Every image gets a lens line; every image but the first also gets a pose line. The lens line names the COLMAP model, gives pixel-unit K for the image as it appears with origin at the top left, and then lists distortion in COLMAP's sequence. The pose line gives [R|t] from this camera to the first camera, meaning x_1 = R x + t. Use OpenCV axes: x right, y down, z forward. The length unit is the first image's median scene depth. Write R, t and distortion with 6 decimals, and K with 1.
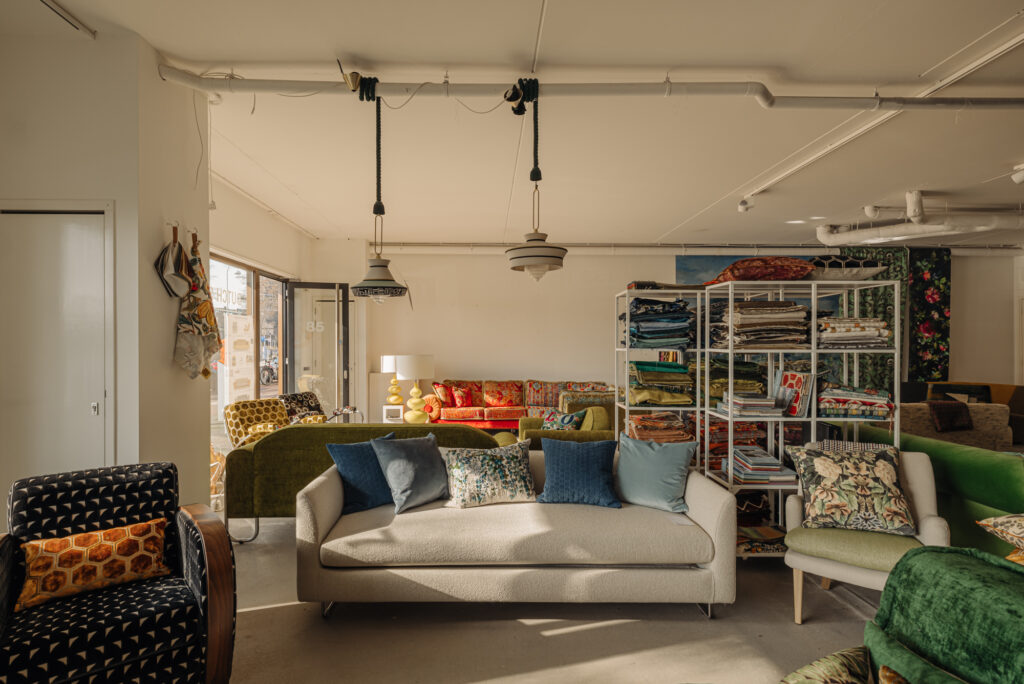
lens RADIAL K [[517.1, 0, 495.0], [0, 517.1, 346.2], [0, 0, 1]] dist [0.010766, -0.003043]
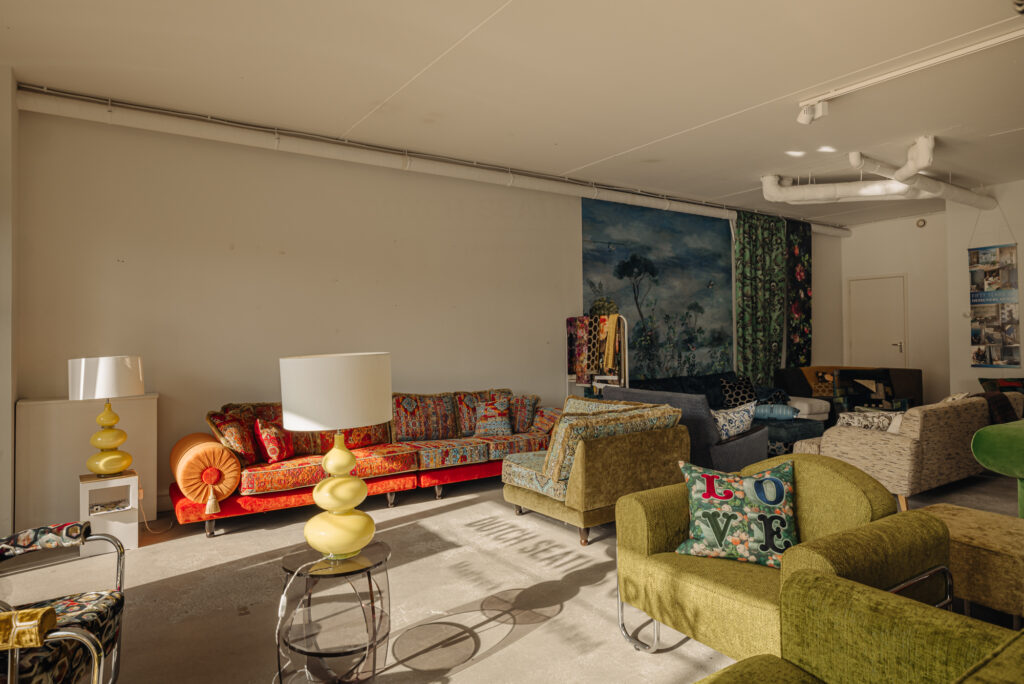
lens RADIAL K [[619.2, 0, 512.5], [0, 619.2, 318.8], [0, 0, 1]] dist [-0.001534, 0.000492]
pose [[0.832001, 0.003478, 0.554764, -0.478622], [0.011013, 0.999680, -0.022785, 0.006801], [-0.554665, 0.025067, 0.831696, 0.969552]]
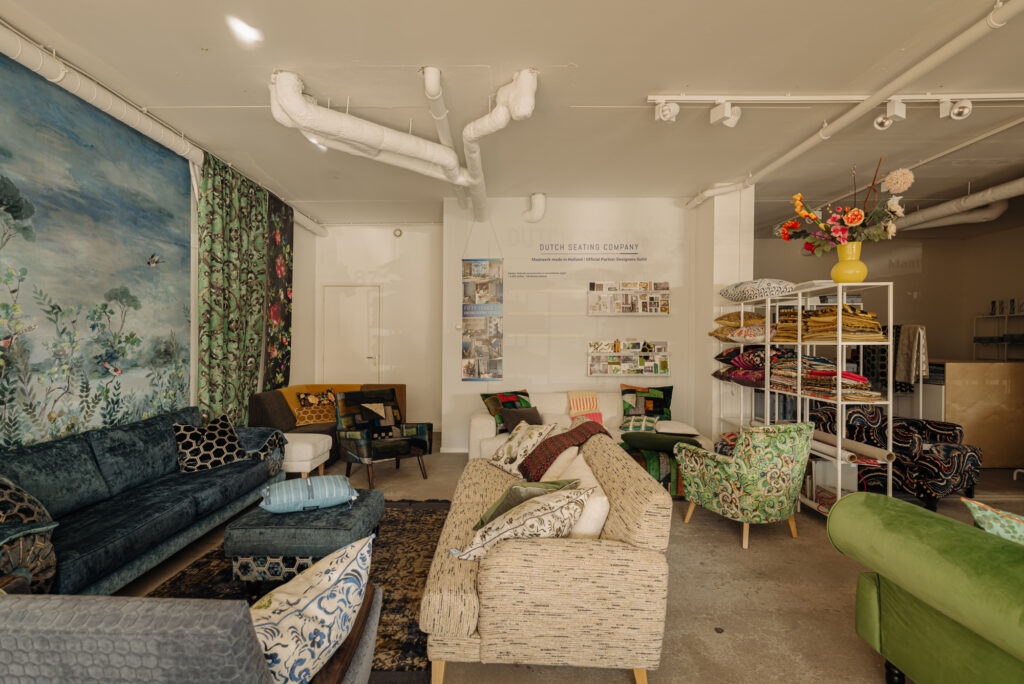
lens RADIAL K [[499.0, 0, 500.1], [0, 499.0, 343.6], [0, 0, 1]] dist [0.014008, -0.003248]
pose [[0.015683, -0.004377, 0.999867, 0.413864], [-0.002716, 0.999987, 0.004420, 0.008567], [-0.999873, -0.002785, 0.015671, 1.776719]]
